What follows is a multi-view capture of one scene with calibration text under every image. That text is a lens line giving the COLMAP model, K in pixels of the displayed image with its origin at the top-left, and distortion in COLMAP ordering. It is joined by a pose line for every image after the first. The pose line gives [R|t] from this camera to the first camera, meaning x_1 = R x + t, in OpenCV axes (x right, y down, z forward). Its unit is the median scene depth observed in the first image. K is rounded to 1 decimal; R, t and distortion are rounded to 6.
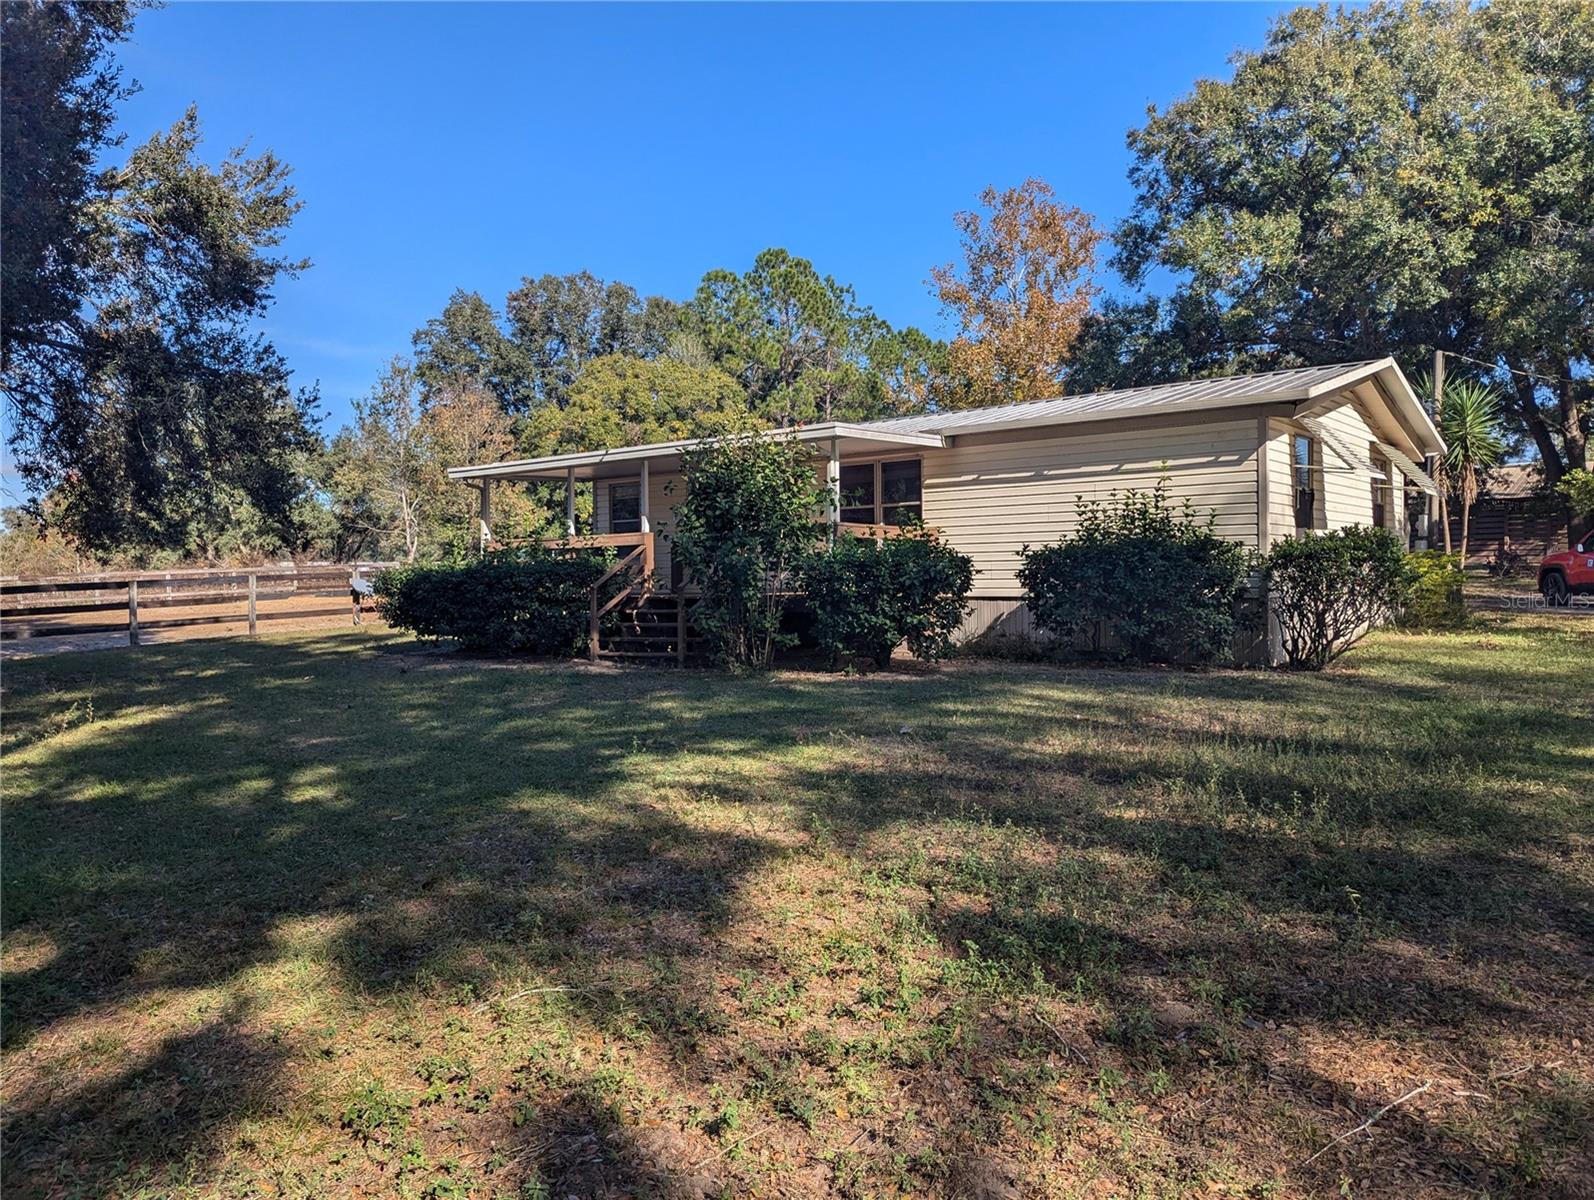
lens RADIAL K [[1117.1, 0, 812.3], [0, 1117.1, 580.5], [0, 0, 1]] dist [0.081689, -0.083781]
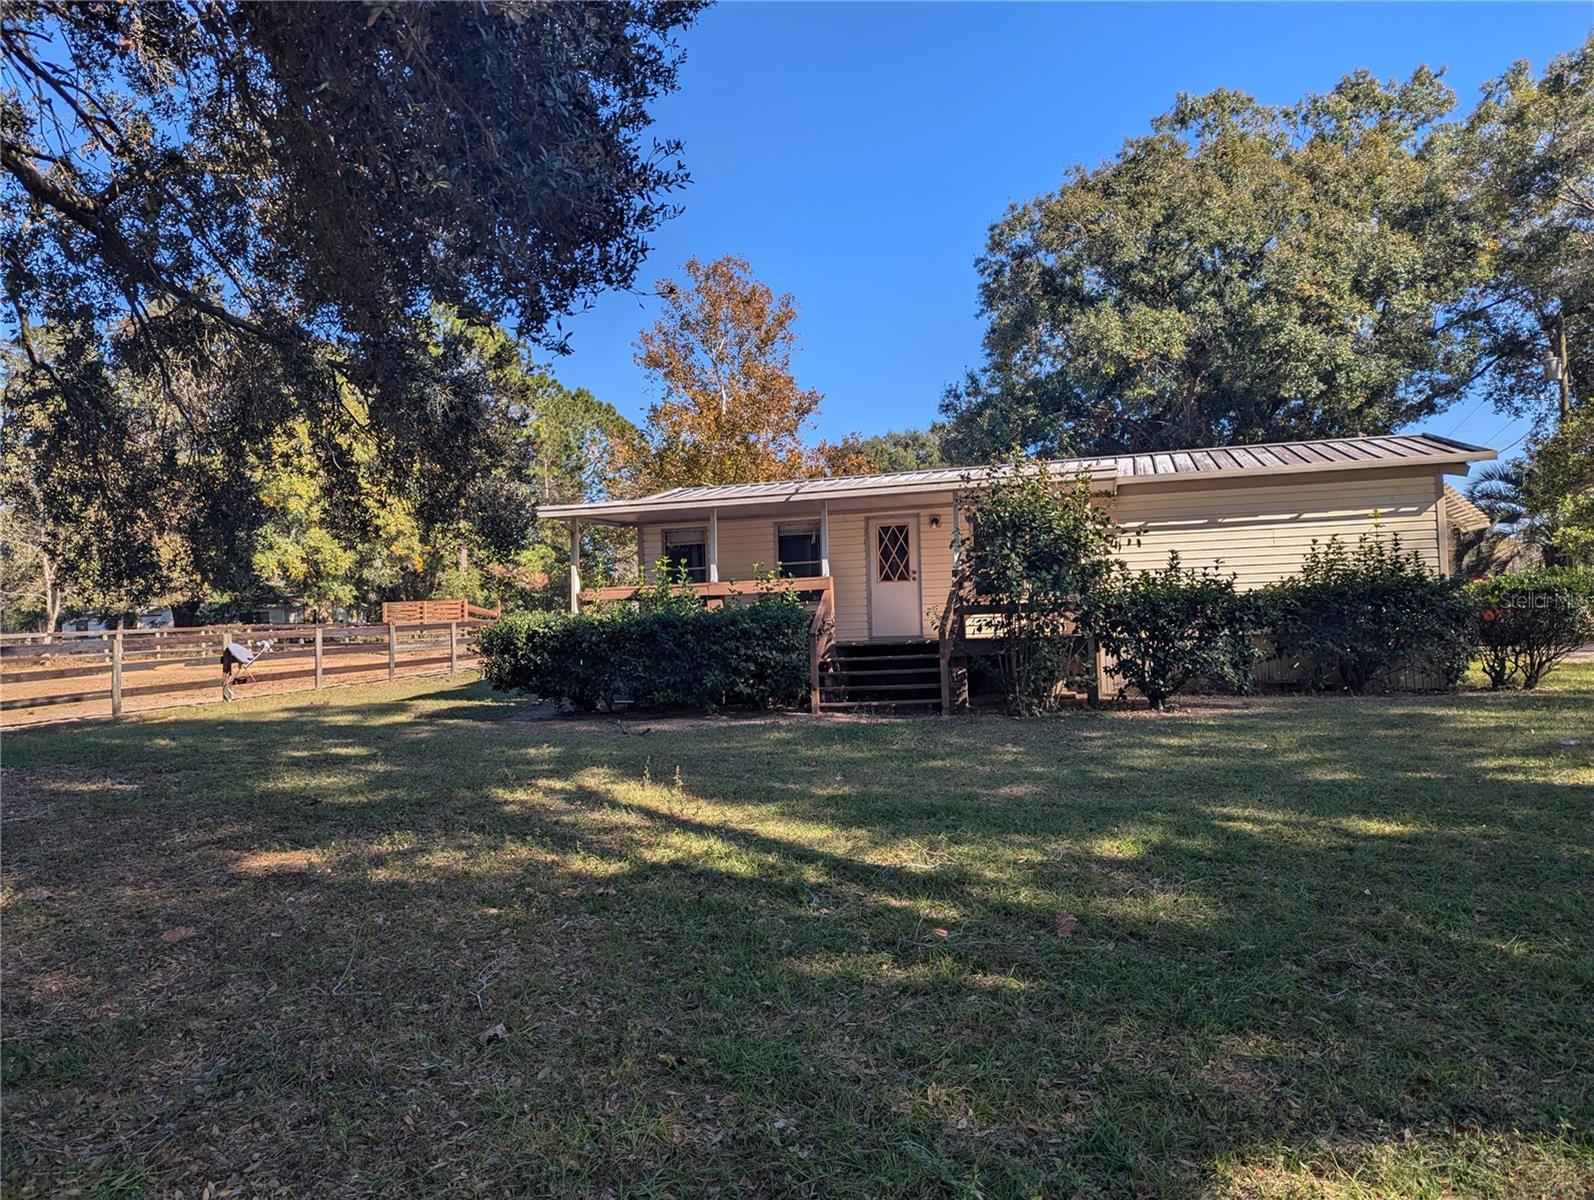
lens RADIAL K [[1117.1, 0, 812.3], [0, 1117.1, 580.5], [0, 0, 1]] dist [0.081689, -0.083781]
pose [[0.927602, 0.000296, 0.373570, -0.412070], [0.022227, 0.998184, -0.055983, 0.010929], [-0.372909, 0.060234, 0.925911, 0.097482]]
